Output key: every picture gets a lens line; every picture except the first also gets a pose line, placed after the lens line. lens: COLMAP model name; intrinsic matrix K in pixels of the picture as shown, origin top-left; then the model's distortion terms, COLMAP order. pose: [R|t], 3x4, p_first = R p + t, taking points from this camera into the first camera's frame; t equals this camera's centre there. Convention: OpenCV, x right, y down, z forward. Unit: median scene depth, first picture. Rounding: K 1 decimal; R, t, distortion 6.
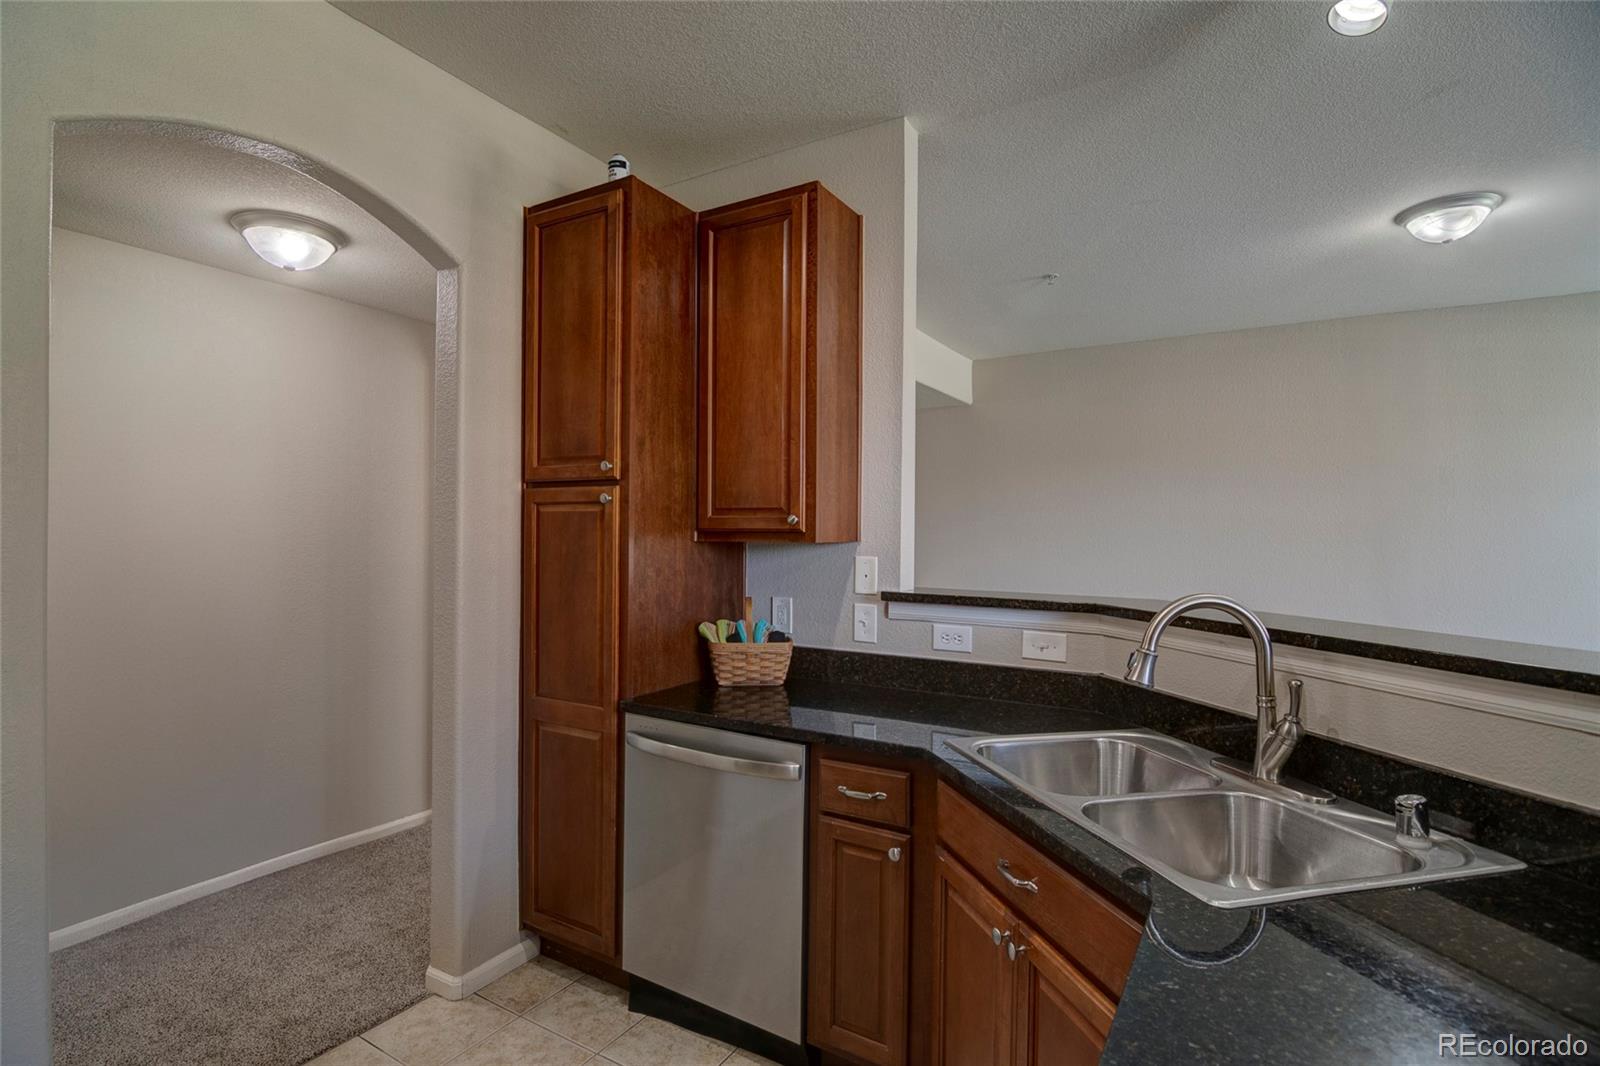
lens RADIAL K [[781.5, 0, 787.0], [0, 781.5, 532.5], [0, 0, 1]] dist [-0.006135, -0.008372]
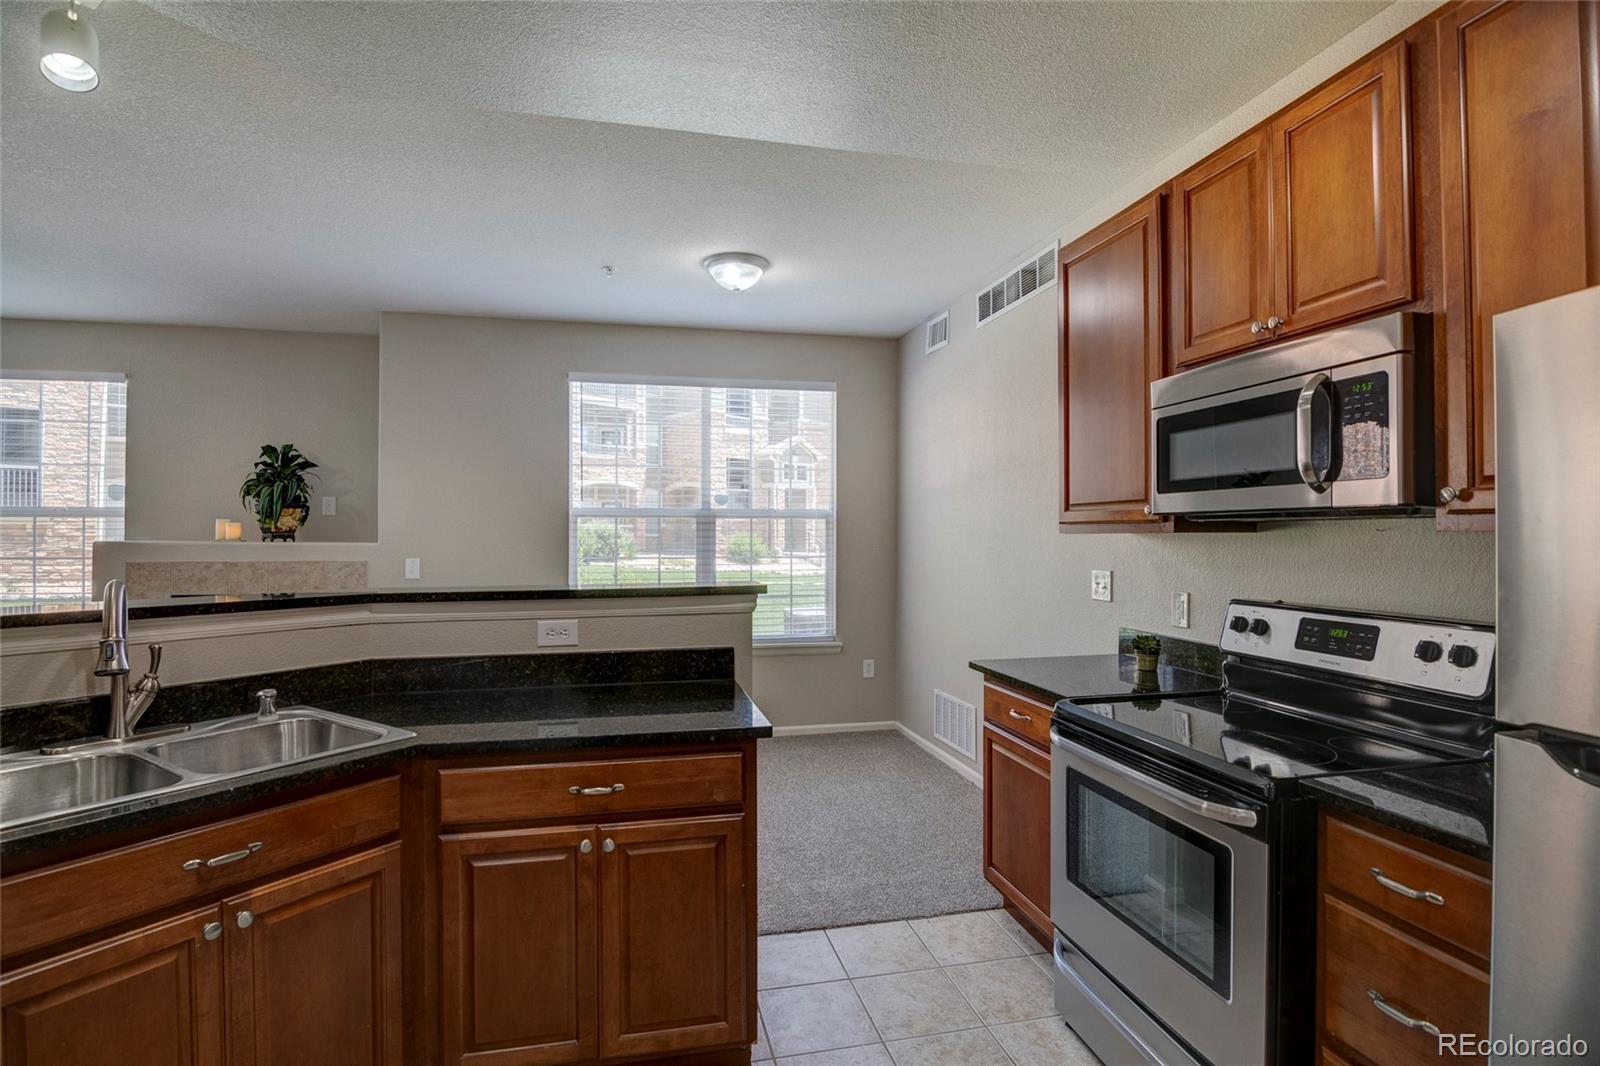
lens RADIAL K [[781.5, 0, 787.0], [0, 781.5, 532.5], [0, 0, 1]] dist [-0.006135, -0.008372]
pose [[-0.691409, -0.003979, 0.722453, -0.564771], [-0.010822, 0.999930, -0.004850, 0.002914], [-0.722383, -0.011171, -0.691403, 0.688995]]
